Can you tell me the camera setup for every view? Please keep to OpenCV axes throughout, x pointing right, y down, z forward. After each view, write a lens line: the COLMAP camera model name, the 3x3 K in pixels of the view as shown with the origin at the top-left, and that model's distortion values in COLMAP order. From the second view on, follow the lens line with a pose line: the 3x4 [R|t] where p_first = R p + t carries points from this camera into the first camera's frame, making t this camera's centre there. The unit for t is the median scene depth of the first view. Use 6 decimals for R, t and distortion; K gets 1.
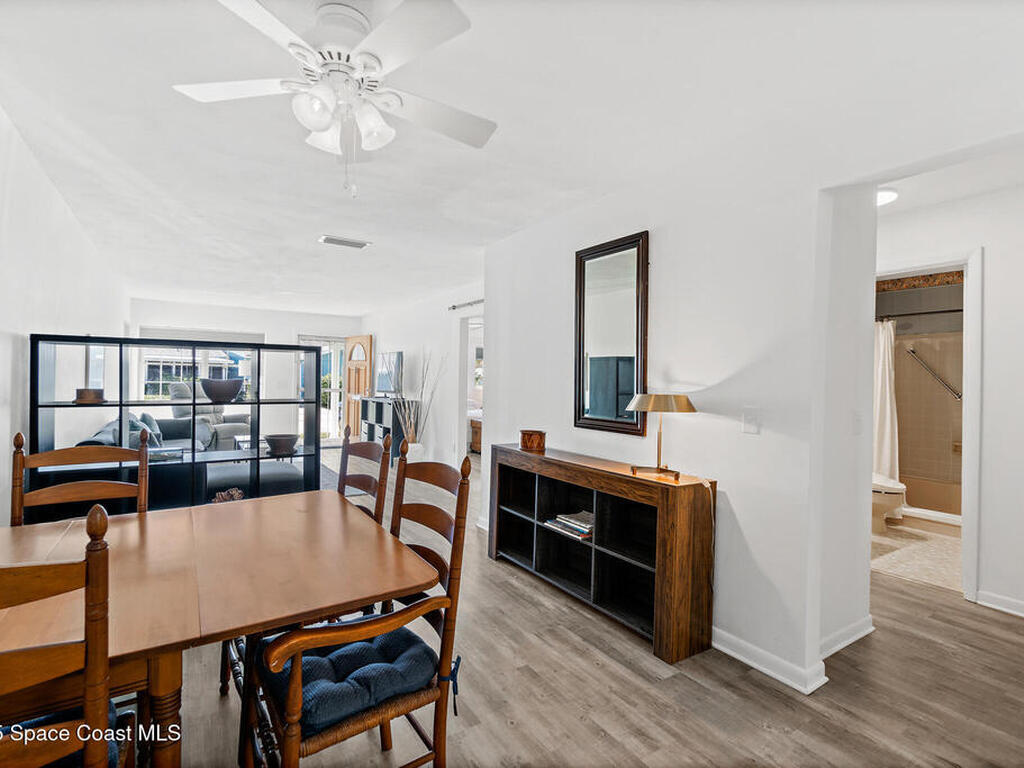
lens RADIAL K [[509.1, 0, 508.2], [0, 509.1, 380.1], [0, 0, 1]] dist [0.001782, 0.000098]
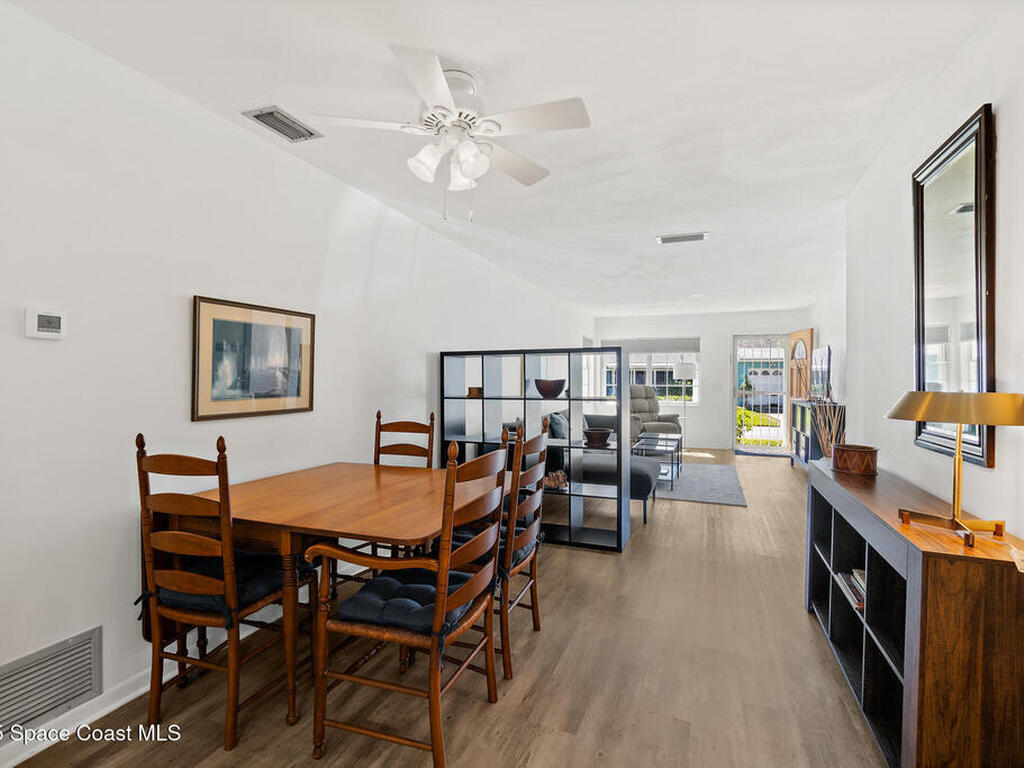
lens RADIAL K [[512.6, 0, 489.4], [0, 512.6, 383.2], [0, 0, 1]] dist [0.000908, 0.000343]
pose [[0.554895, -0.009630, -0.831865, 0.401817], [0.006795, 0.999952, -0.007043, 0.016007], [0.831893, -0.001744, 0.554934, 0.207614]]
